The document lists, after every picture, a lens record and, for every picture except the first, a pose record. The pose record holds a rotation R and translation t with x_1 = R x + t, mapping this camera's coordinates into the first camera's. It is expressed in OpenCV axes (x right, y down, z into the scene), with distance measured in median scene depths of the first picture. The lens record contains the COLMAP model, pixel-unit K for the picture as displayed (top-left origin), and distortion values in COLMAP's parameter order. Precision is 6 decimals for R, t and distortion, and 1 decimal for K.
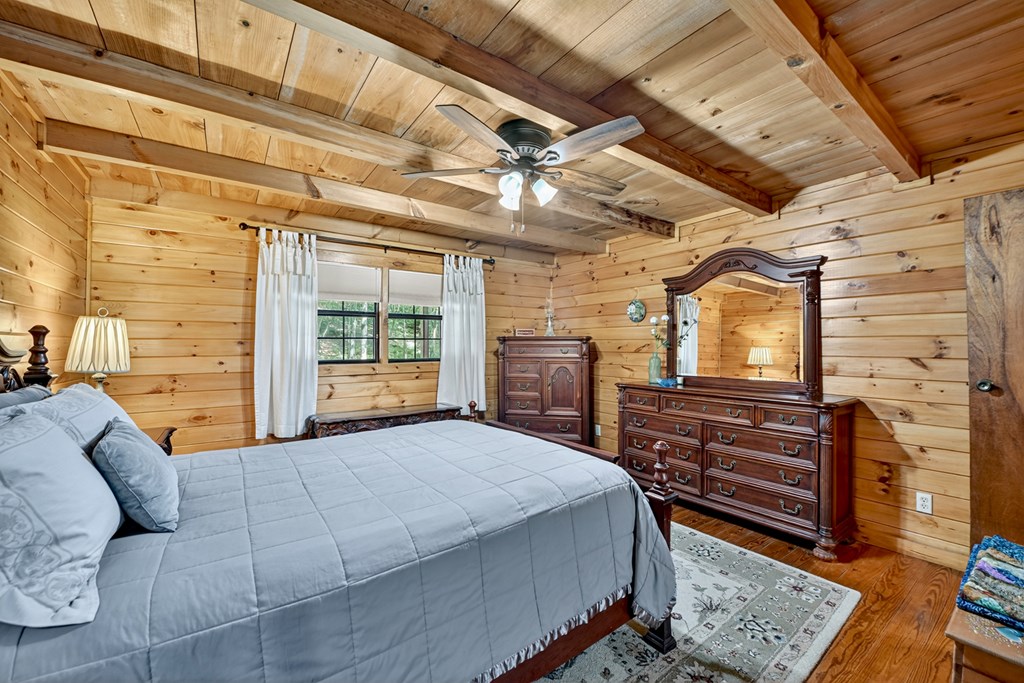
lens RADIAL K [[404.4, 0, 529.9], [0, 404.4, 351.9], [0, 0, 1]] dist [-0.024352, -0.000191]
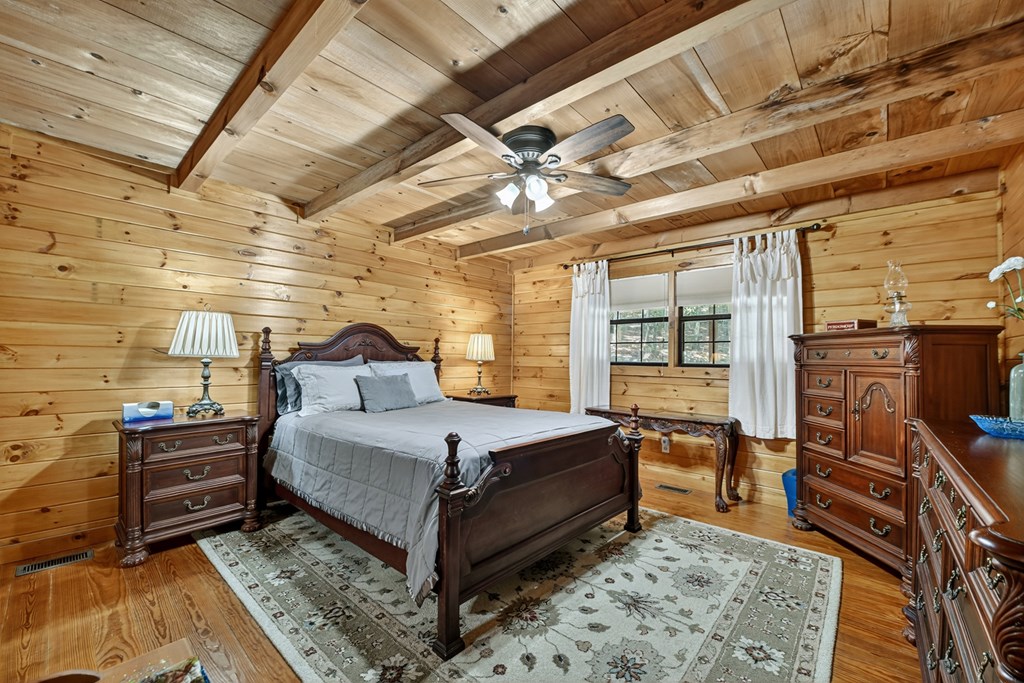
lens RADIAL K [[412.4, 0, 515.0], [0, 412.4, 362.2], [0, 0, 1]] dist [-0.015230, -0.000383]
pose [[0.198715, 0.014698, -0.979947, 0.568636], [-0.029636, 0.999520, 0.008982, 0.019016], [0.979609, 0.027257, 0.199056, 0.414545]]
